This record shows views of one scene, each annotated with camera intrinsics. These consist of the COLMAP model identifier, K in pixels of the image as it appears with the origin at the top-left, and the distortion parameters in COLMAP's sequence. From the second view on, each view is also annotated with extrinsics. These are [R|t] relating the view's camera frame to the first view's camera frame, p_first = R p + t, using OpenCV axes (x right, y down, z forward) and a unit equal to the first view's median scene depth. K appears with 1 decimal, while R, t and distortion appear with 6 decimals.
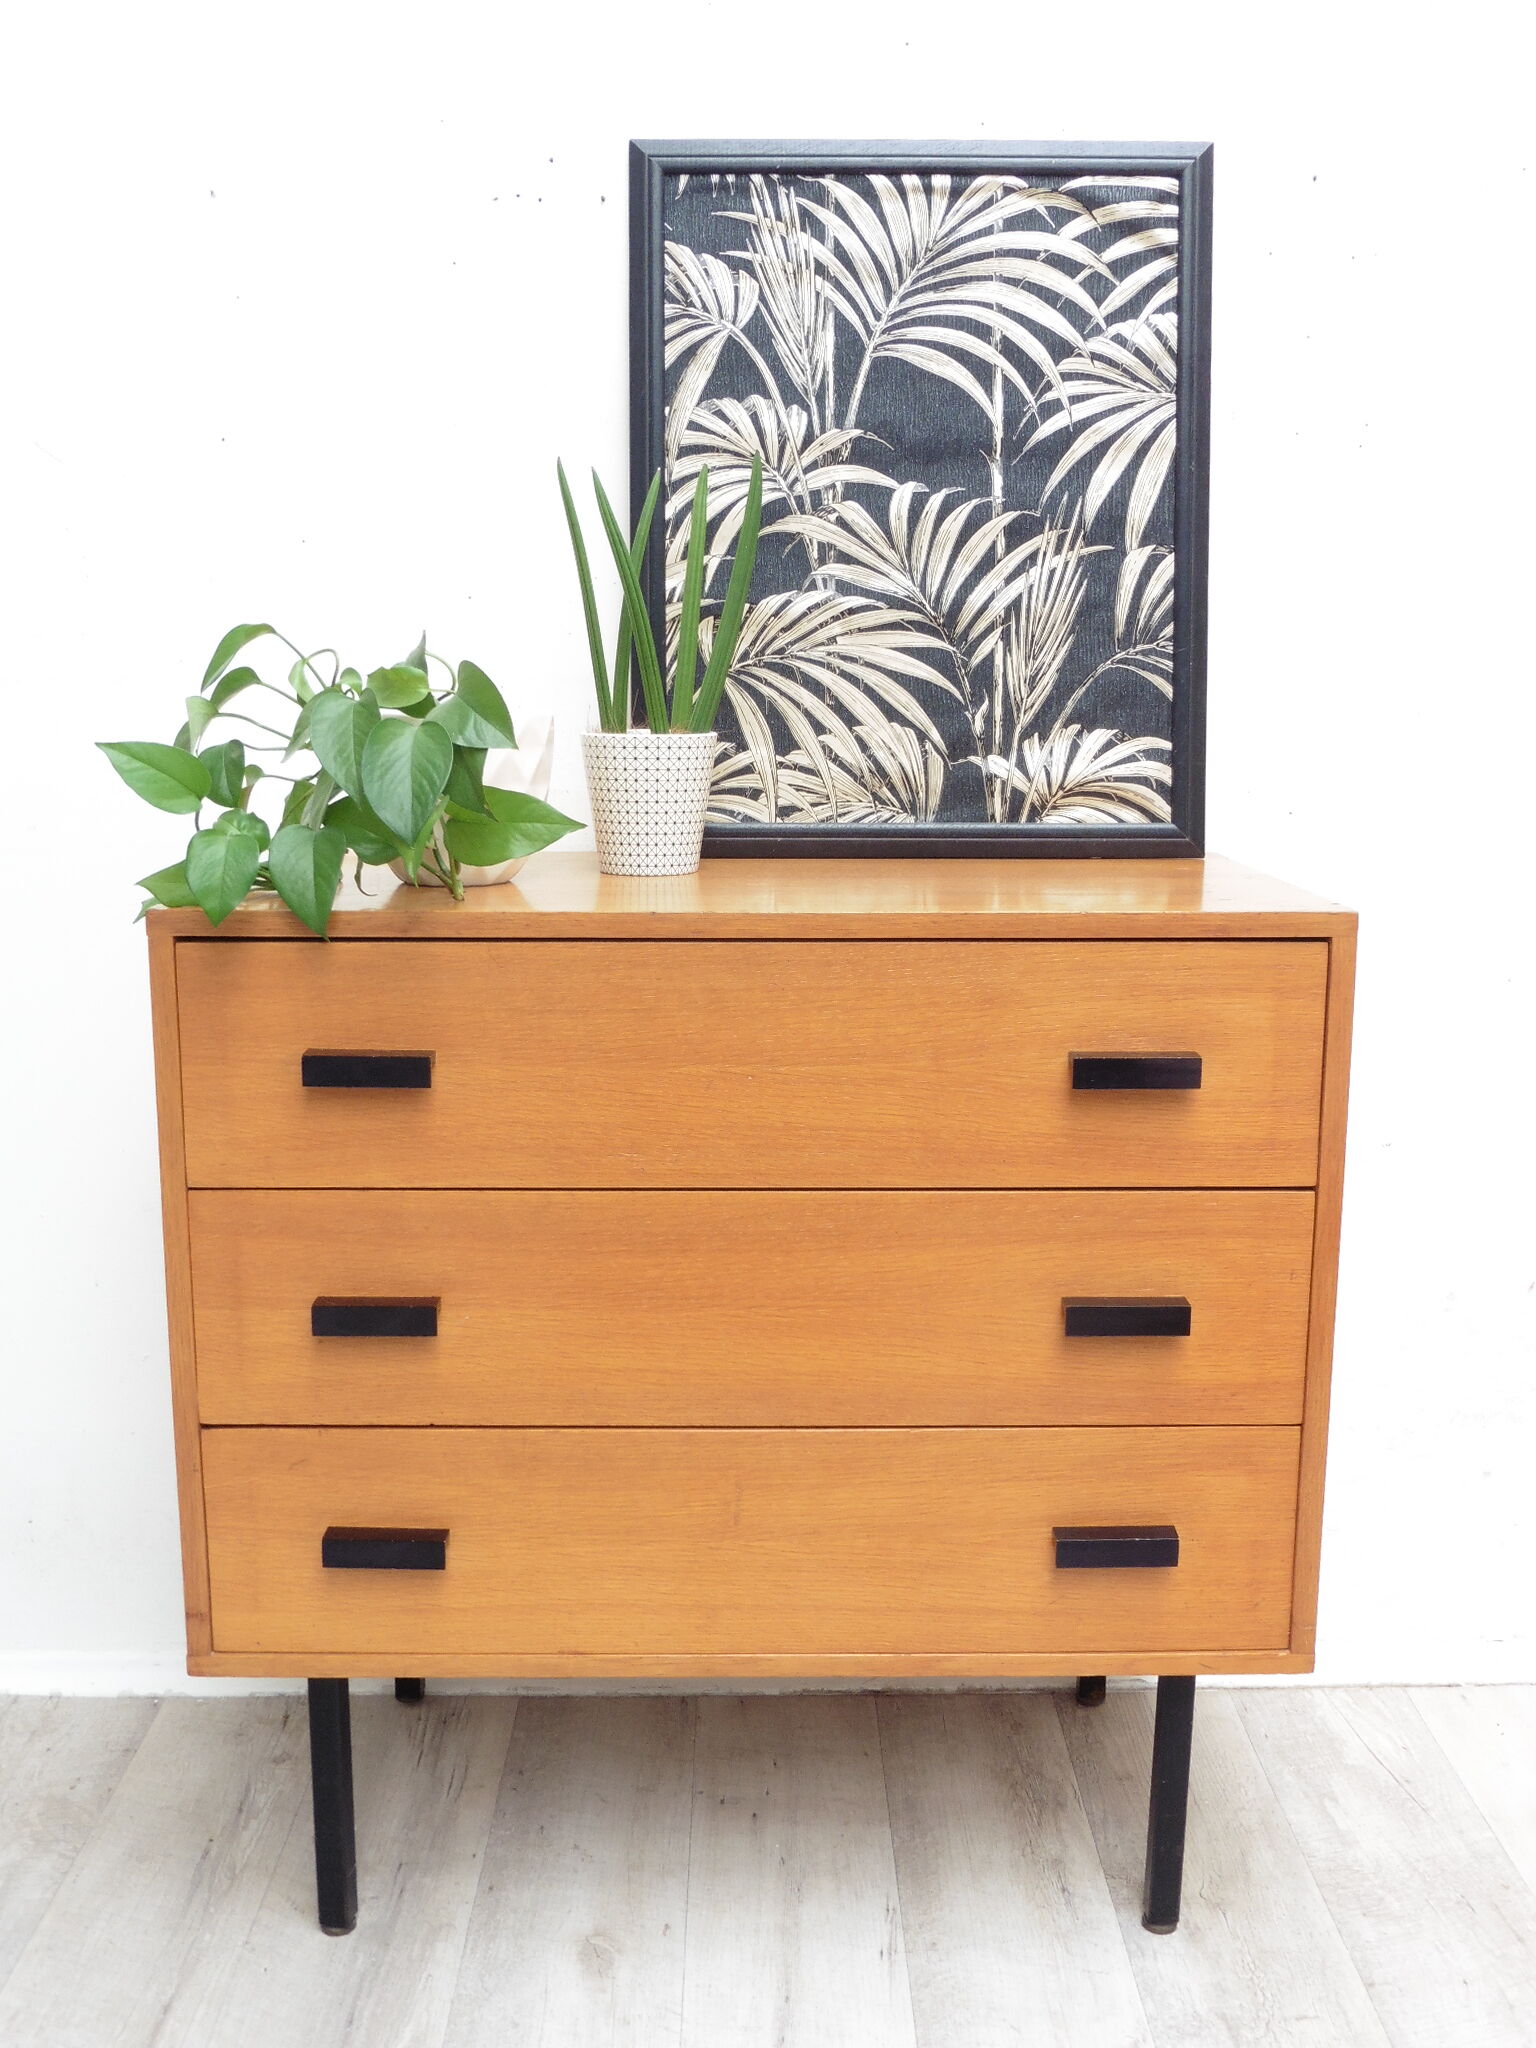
lens RADIAL K [[2073.8, 0, 761.4], [0, 2073.8, 1072.9], [0, 0, 1]] dist [-0.046991, 0.000000]
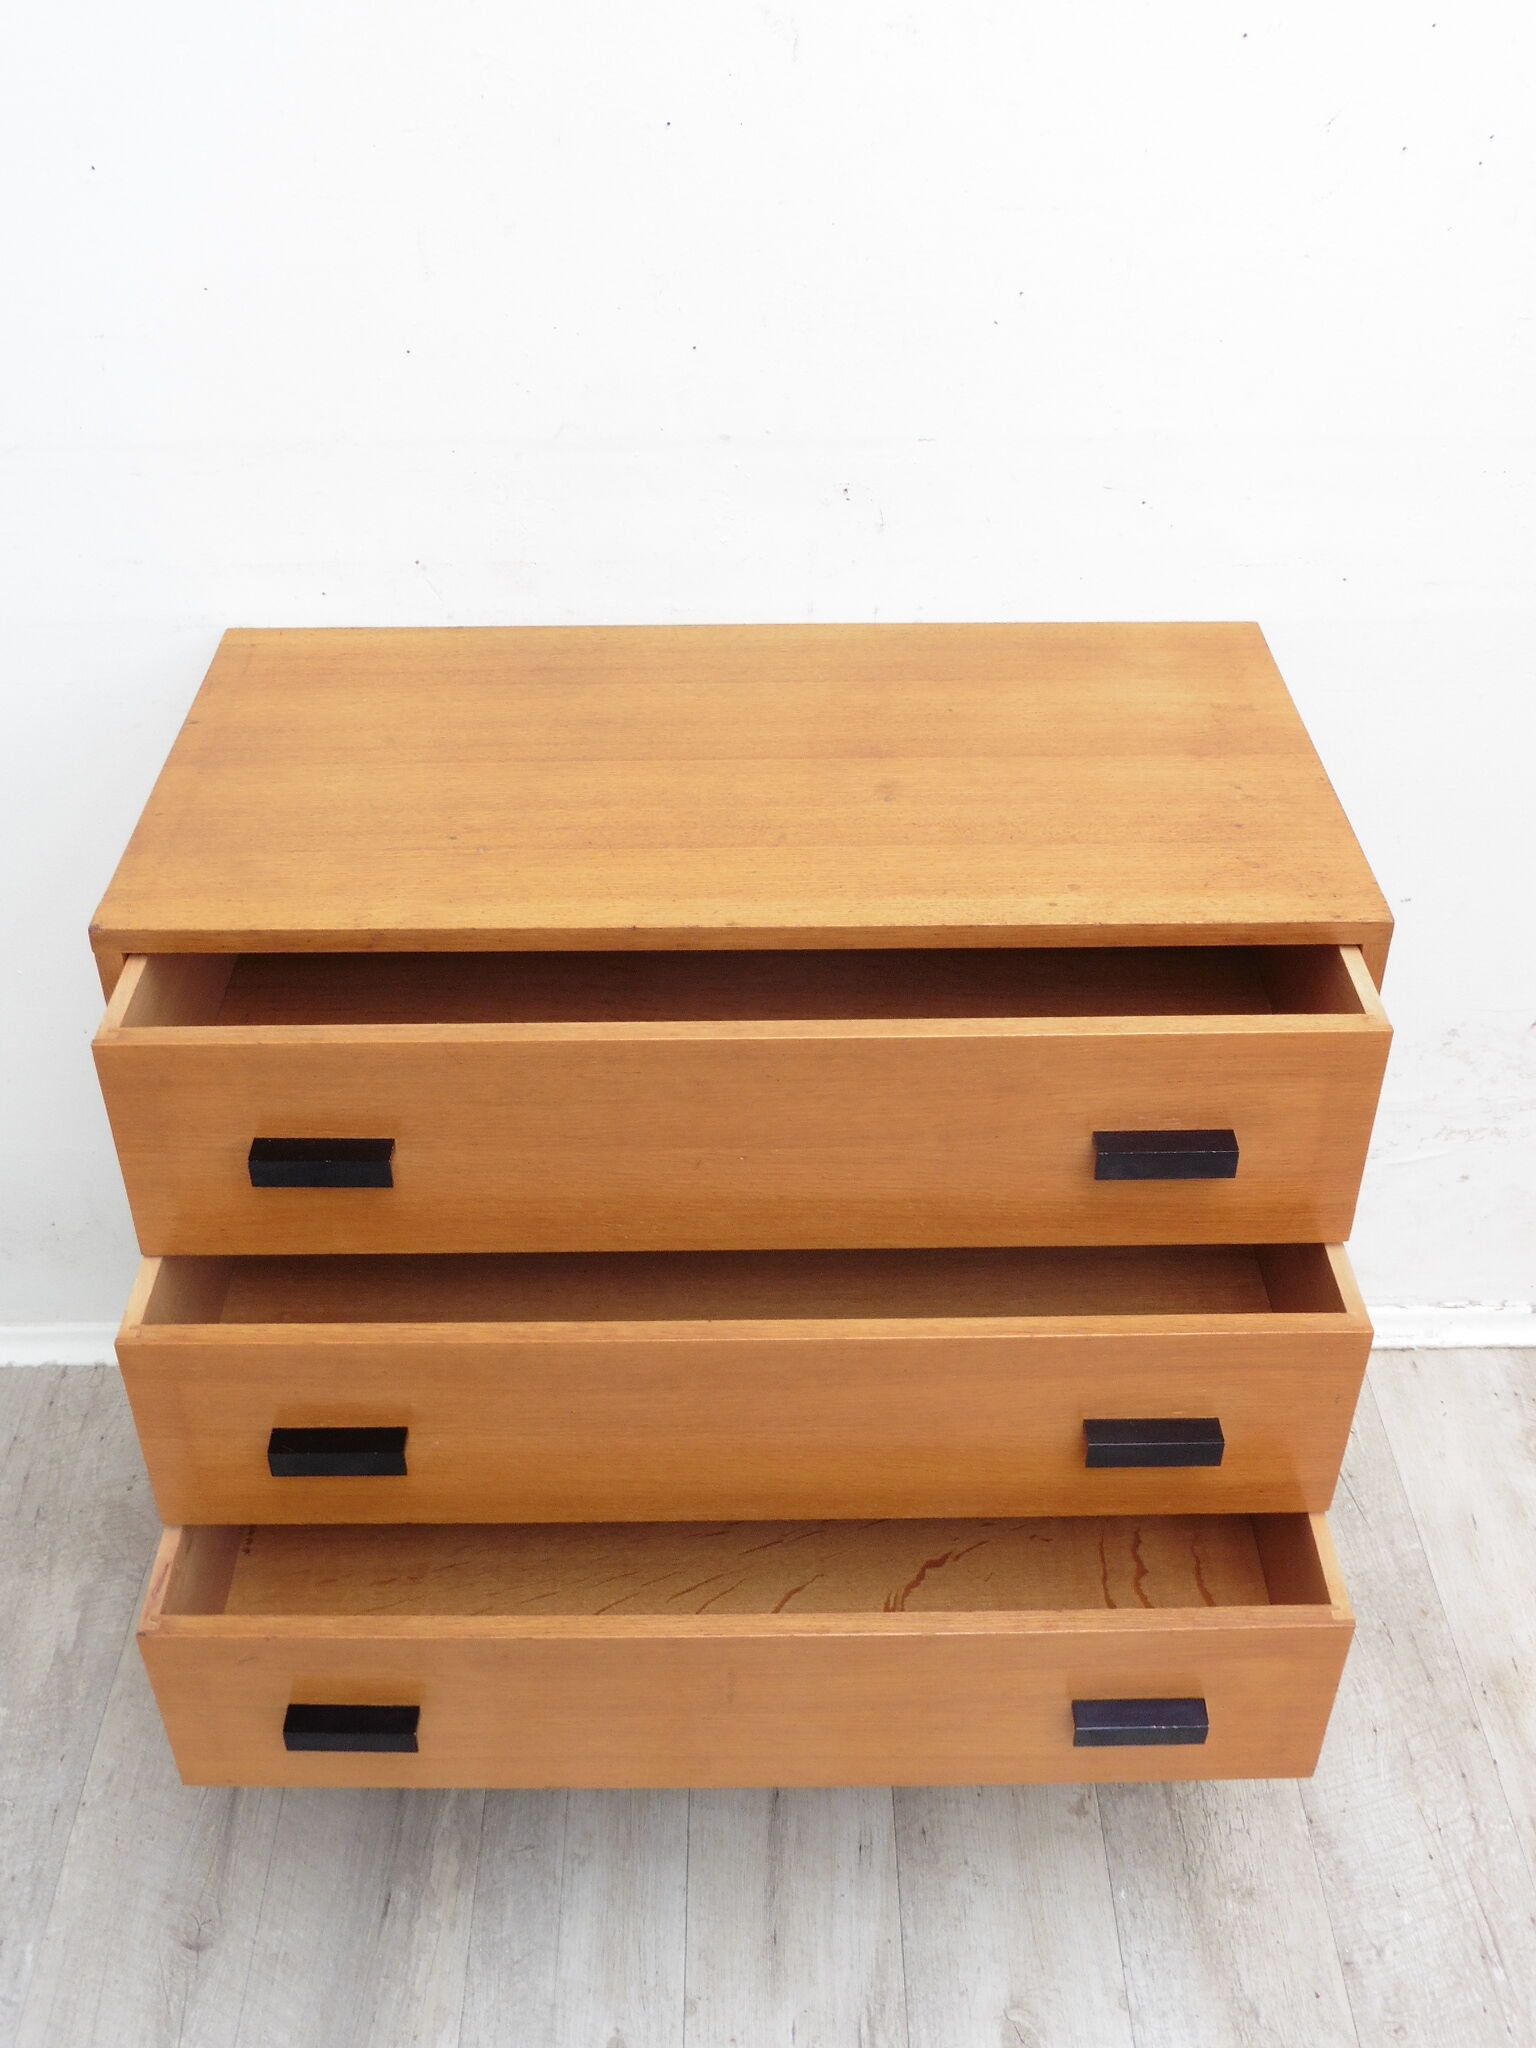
lens RADIAL K [[2073.8, 0, 765.6], [0, 2073.8, 1034.8], [0, 0, 1]] dist [-0.046991, 0.000000]
pose [[0.999990, -0.004476, -0.000628, 0.006372], [0.004313, 0.903221, 0.429155, -0.408349], [-0.001354, -0.429153, 0.903231, 0.132334]]
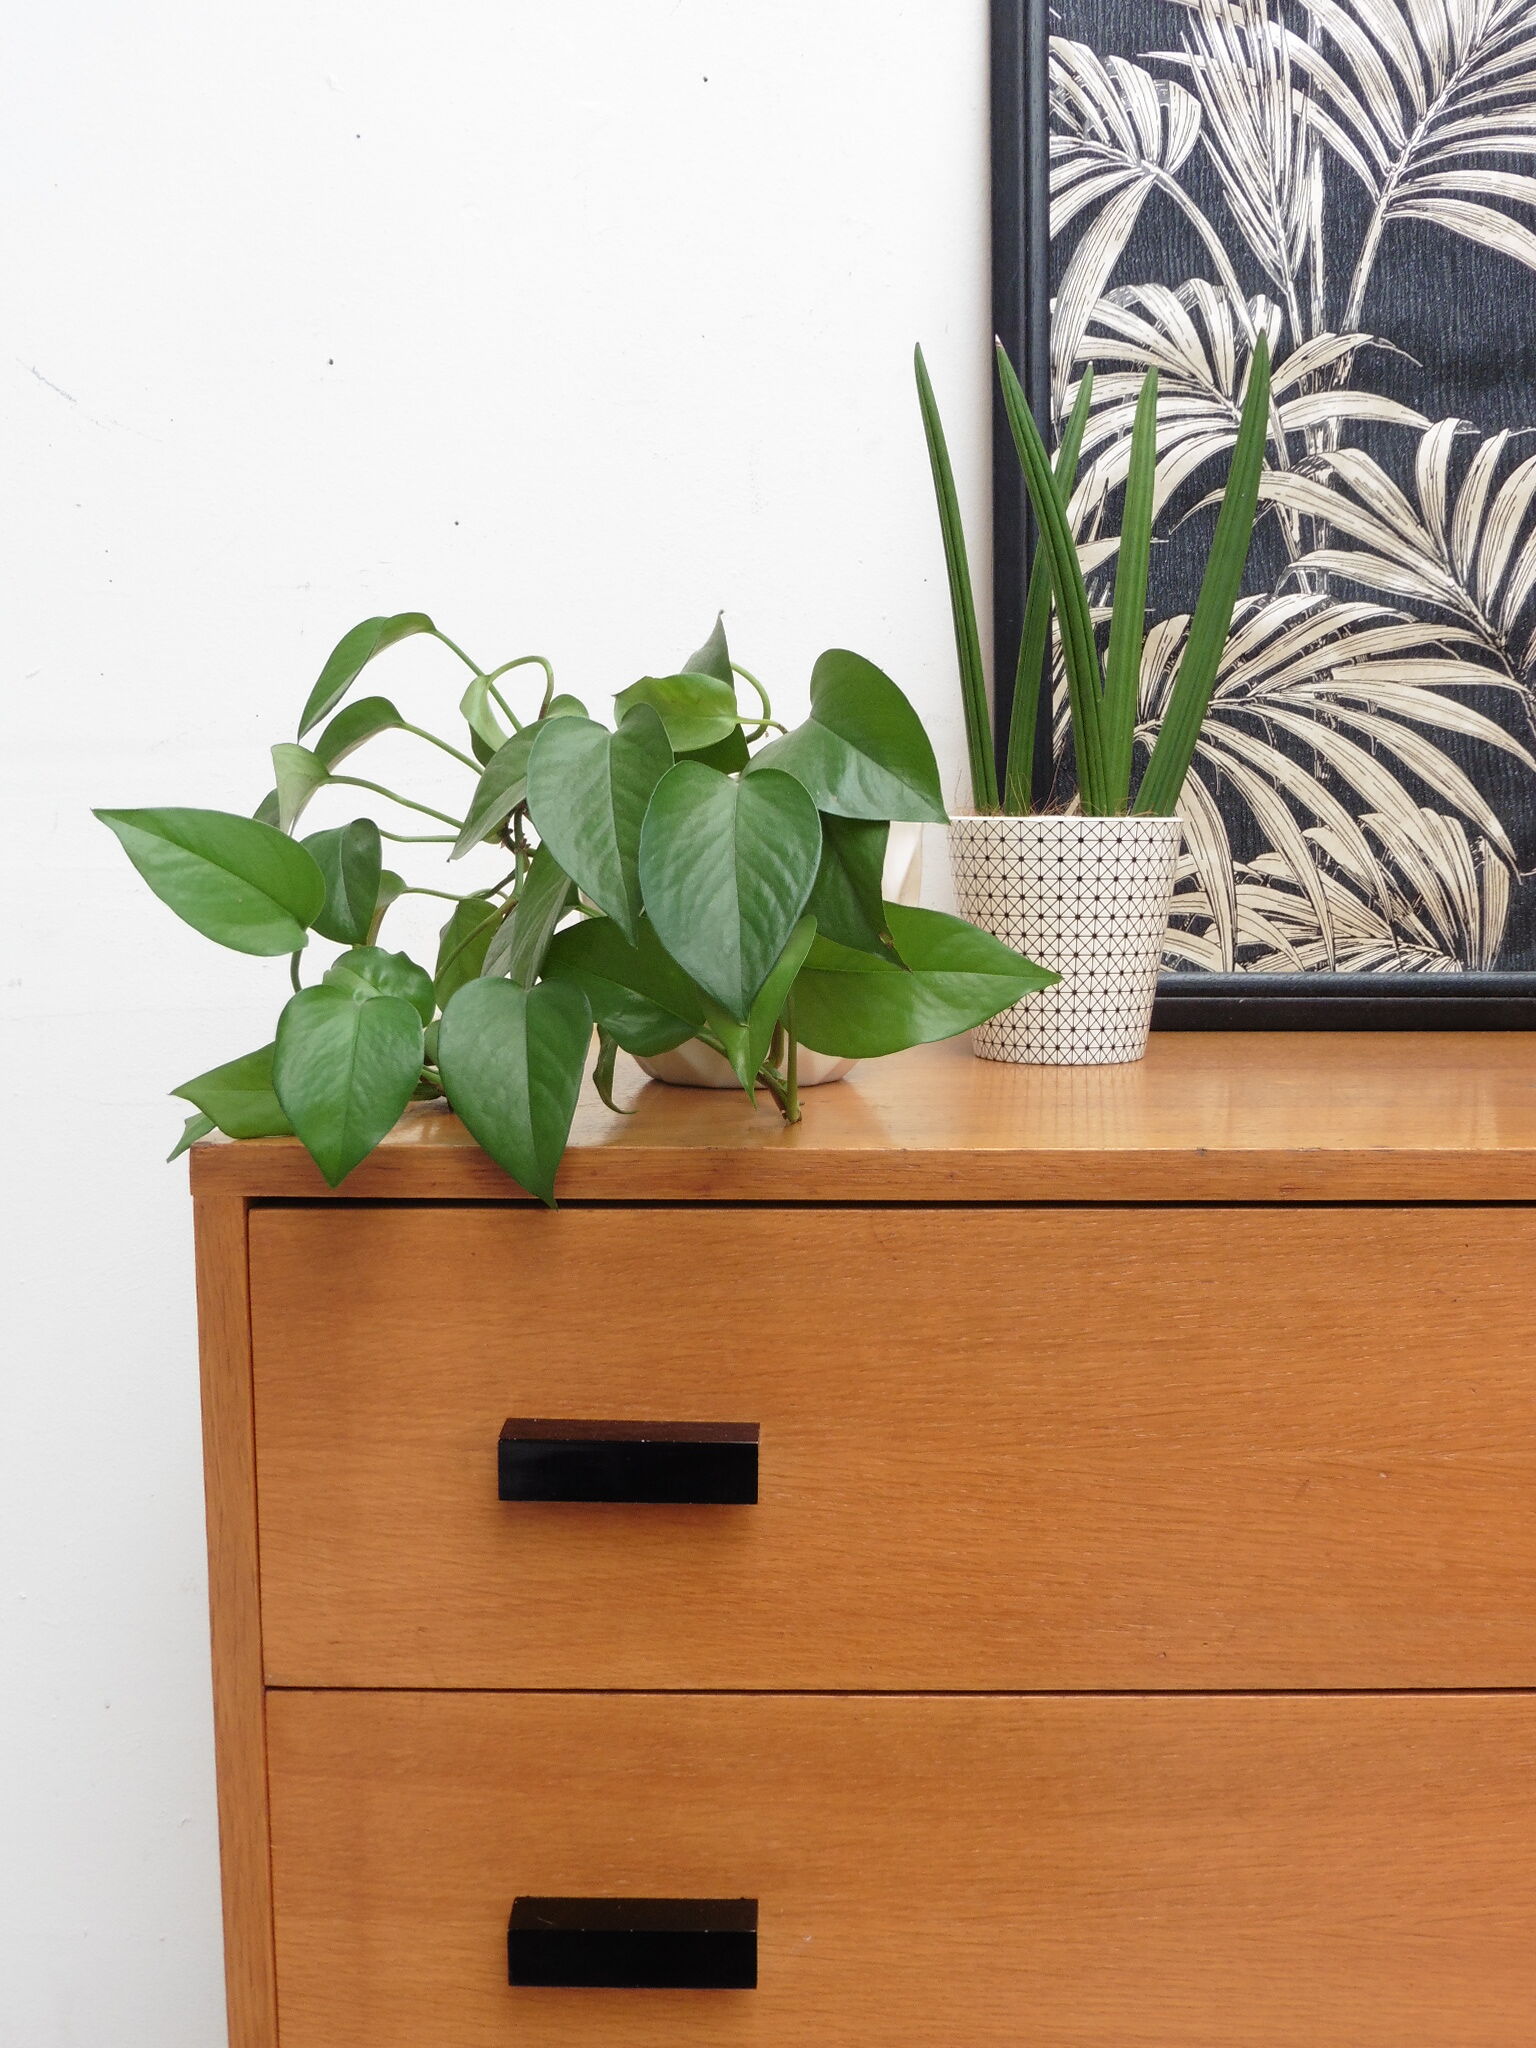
lens RADIAL K [[2073.8, 0, 752.8], [0, 2073.8, 1073.0], [0, 0, 1]] dist [-0.046991, 0.000000]
pose [[0.999666, -0.002670, -0.025699, -0.139616], [0.000769, 0.997279, -0.073720, -0.055922], [0.025826, 0.073676, 0.996948, 0.470707]]
